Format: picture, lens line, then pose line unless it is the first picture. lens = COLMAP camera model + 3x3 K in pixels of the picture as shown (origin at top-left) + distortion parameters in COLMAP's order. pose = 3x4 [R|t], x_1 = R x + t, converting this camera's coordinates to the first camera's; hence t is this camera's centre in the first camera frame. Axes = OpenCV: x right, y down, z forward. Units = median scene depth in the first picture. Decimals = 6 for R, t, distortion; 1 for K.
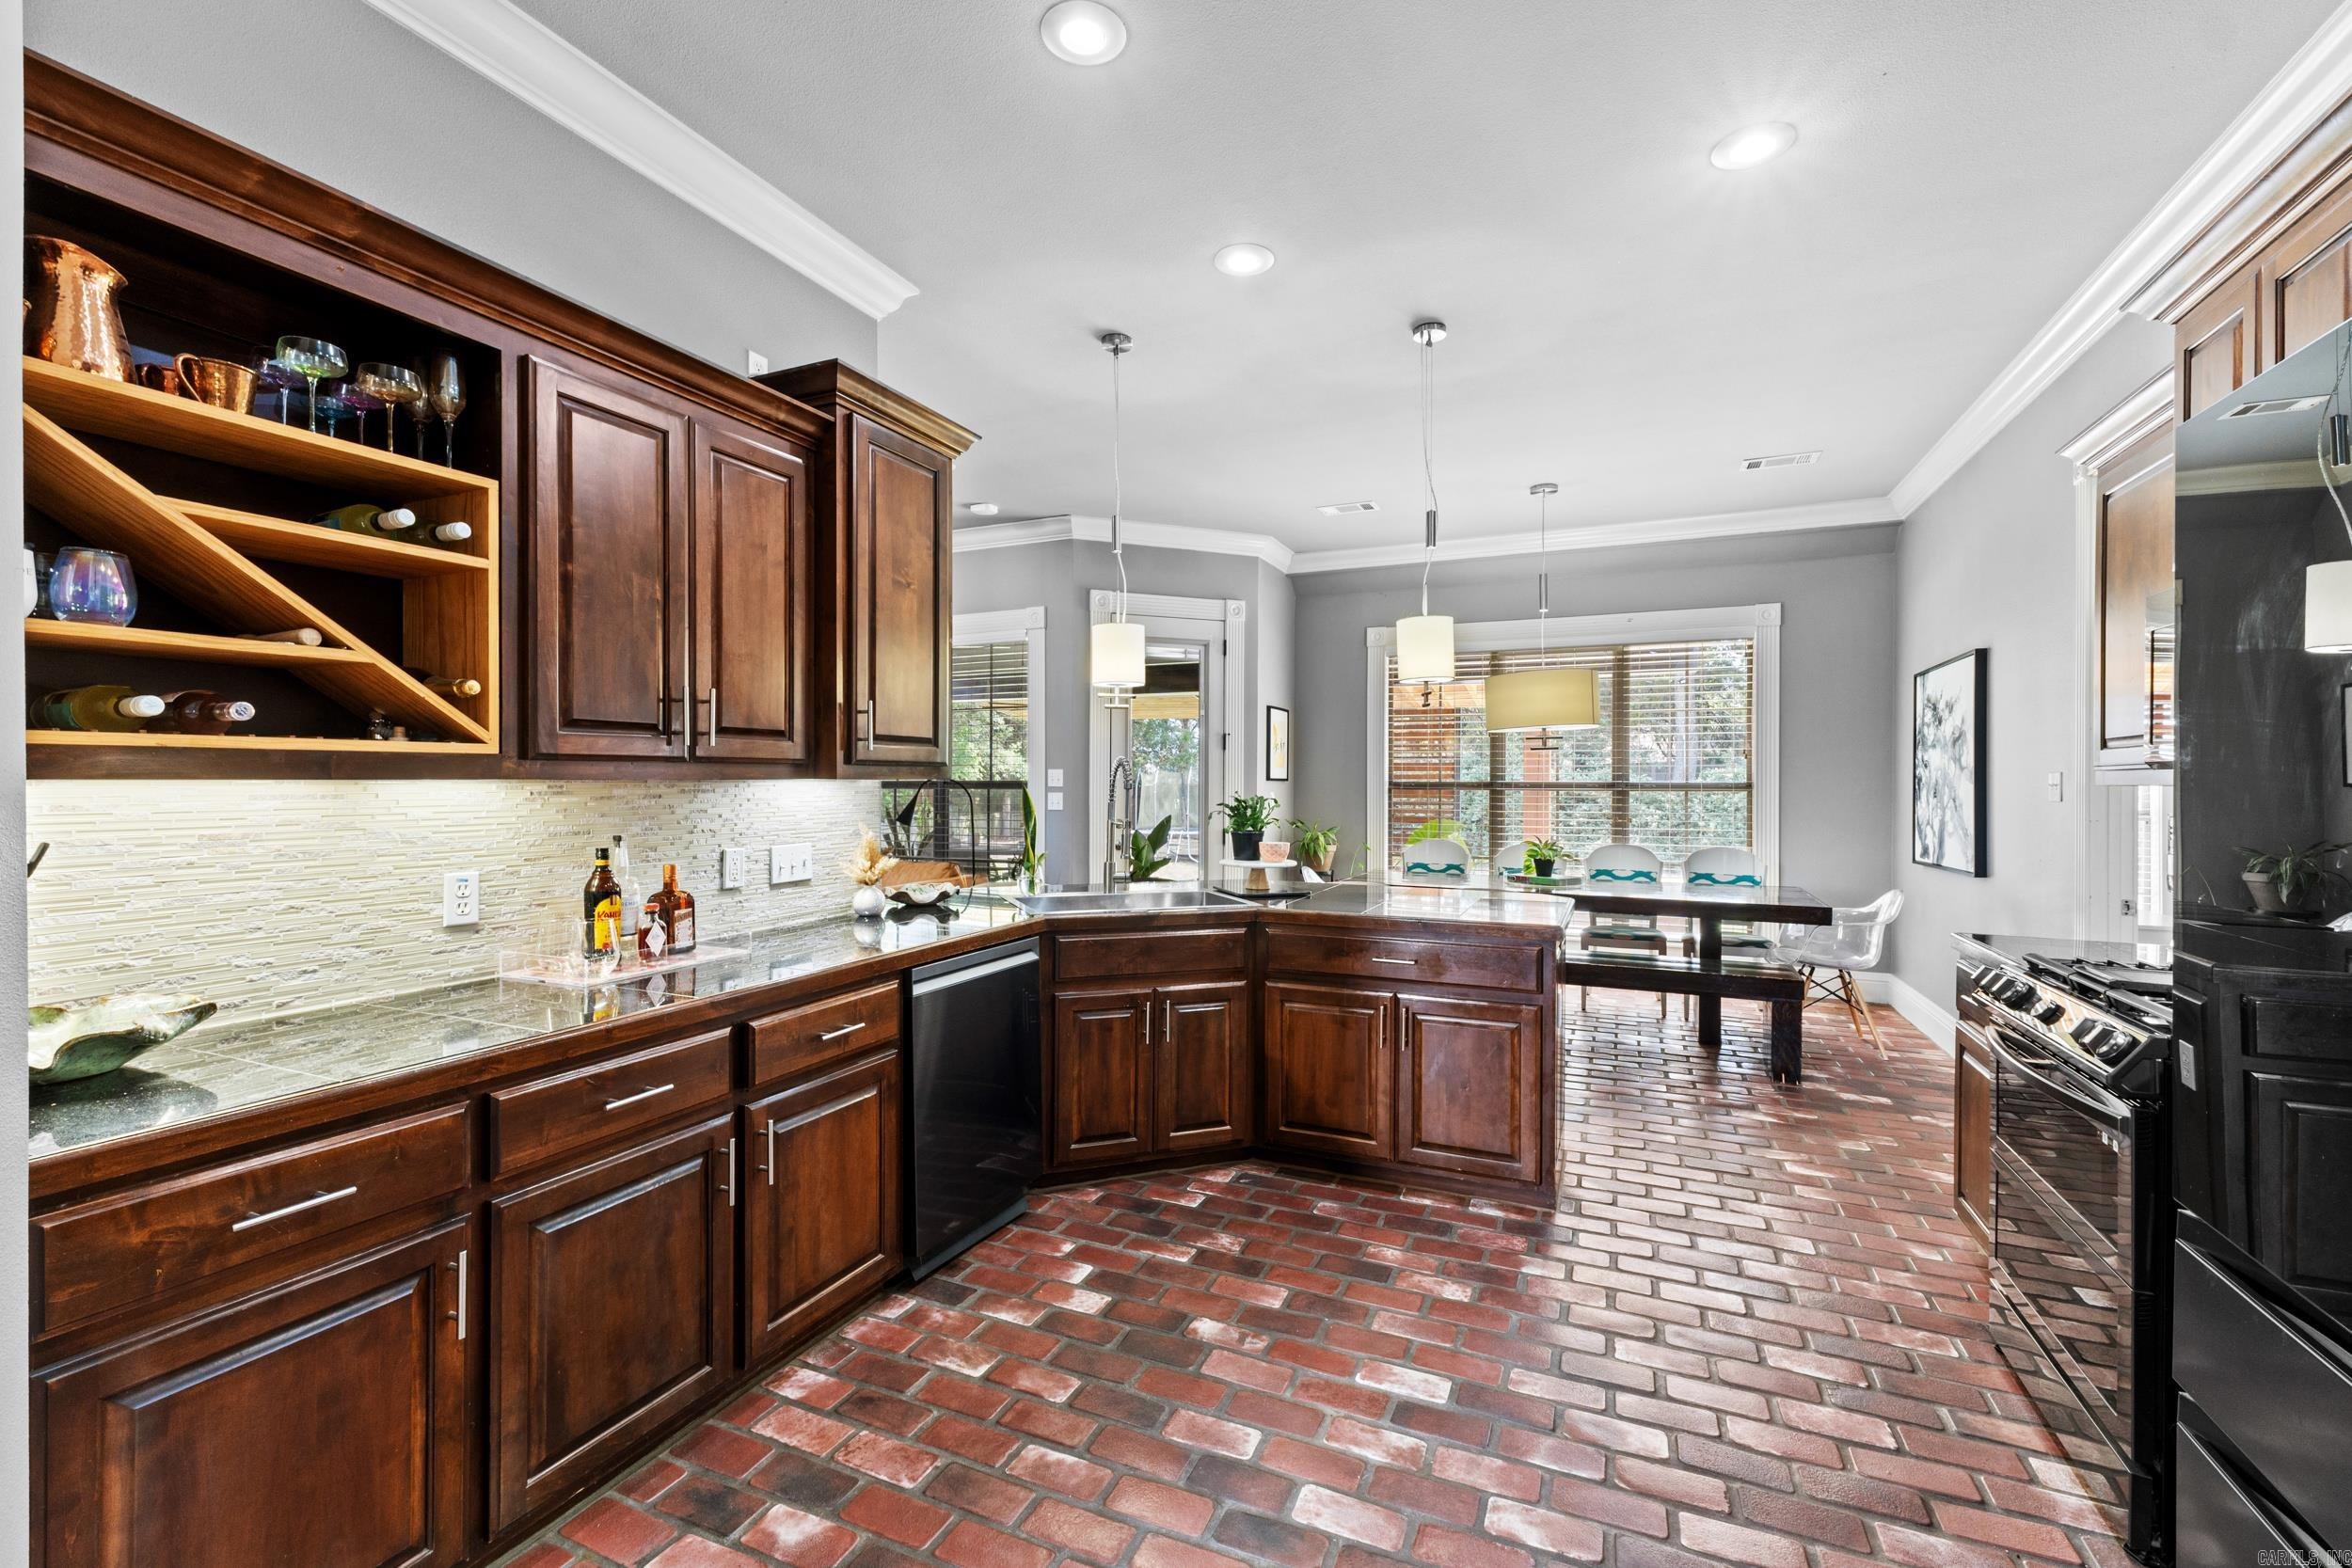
lens RADIAL K [[1003.8, 0, 1176.5], [0, 1003.8, 787.1], [0, 0, 1]] dist [-0.000390, 0.000000]
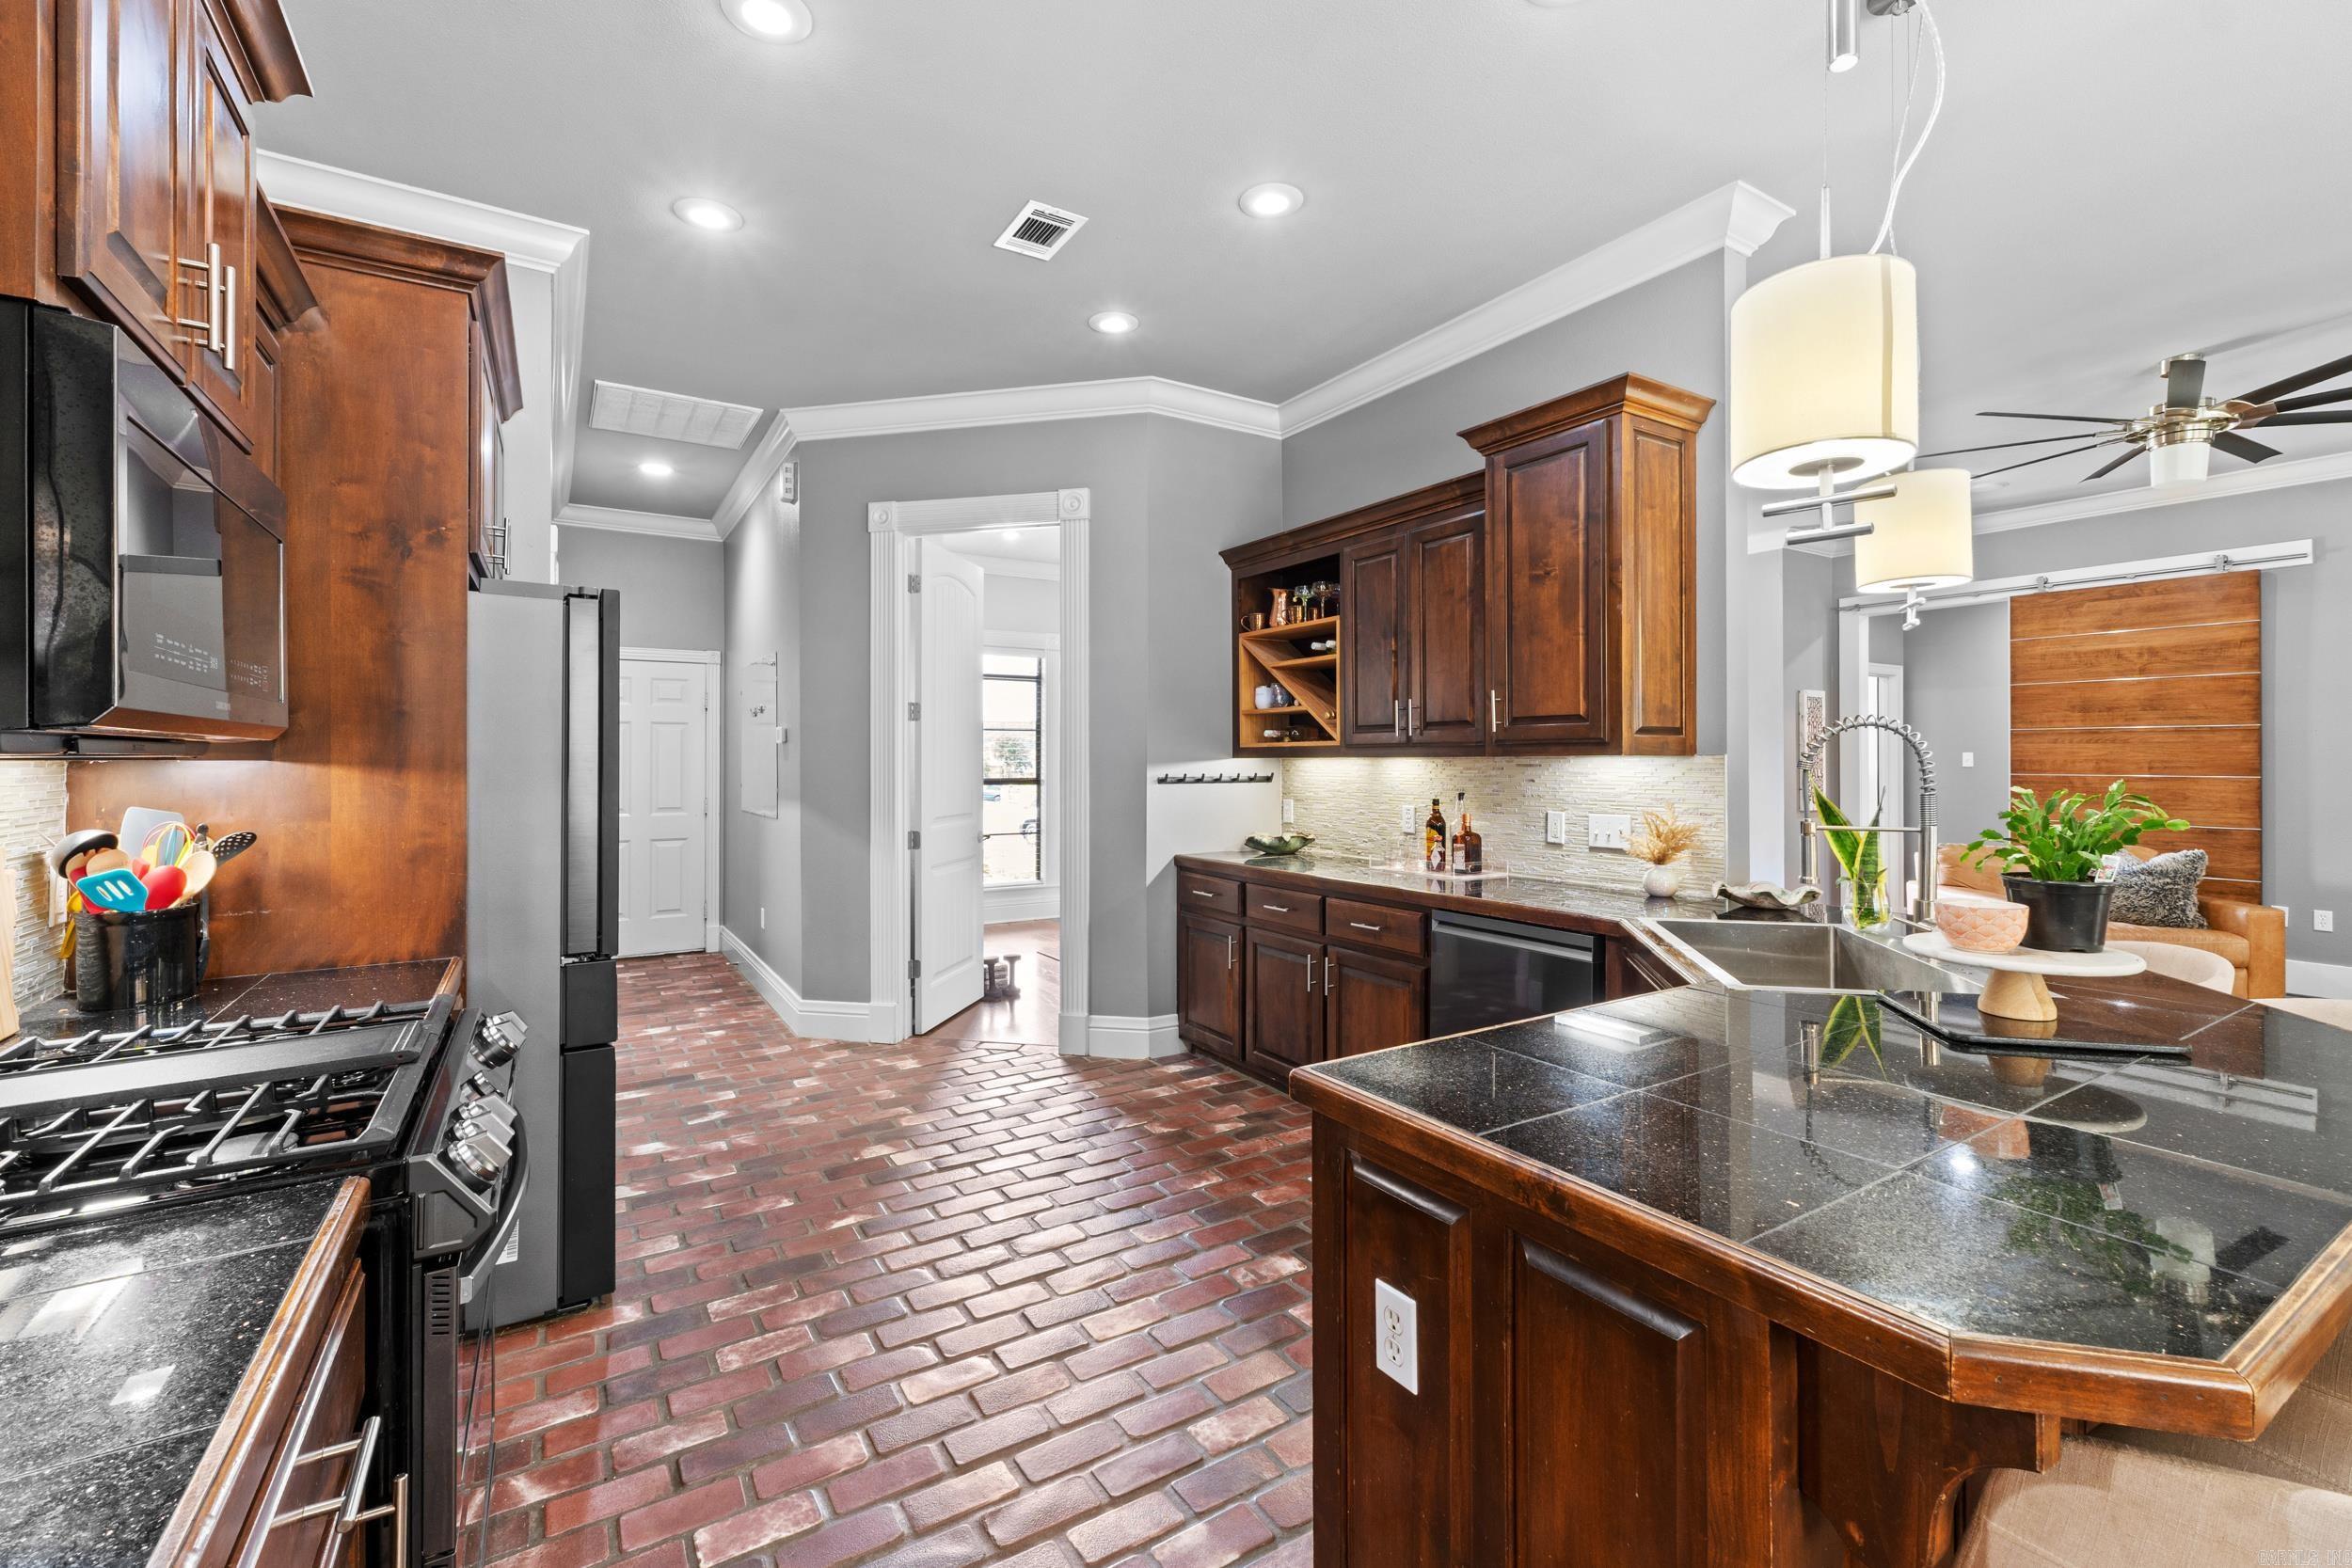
lens RADIAL K [[1003.8, 0, 1178.1], [0, 1003.8, 753.5], [0, 0, 1]] dist [-0.000390, 0.000000]
pose [[-0.563811, -0.005742, -0.825884, 1.139581], [-0.004901, 0.999981, -0.003607, -0.006403], [0.825890, 0.002014, -0.563828, 1.740569]]
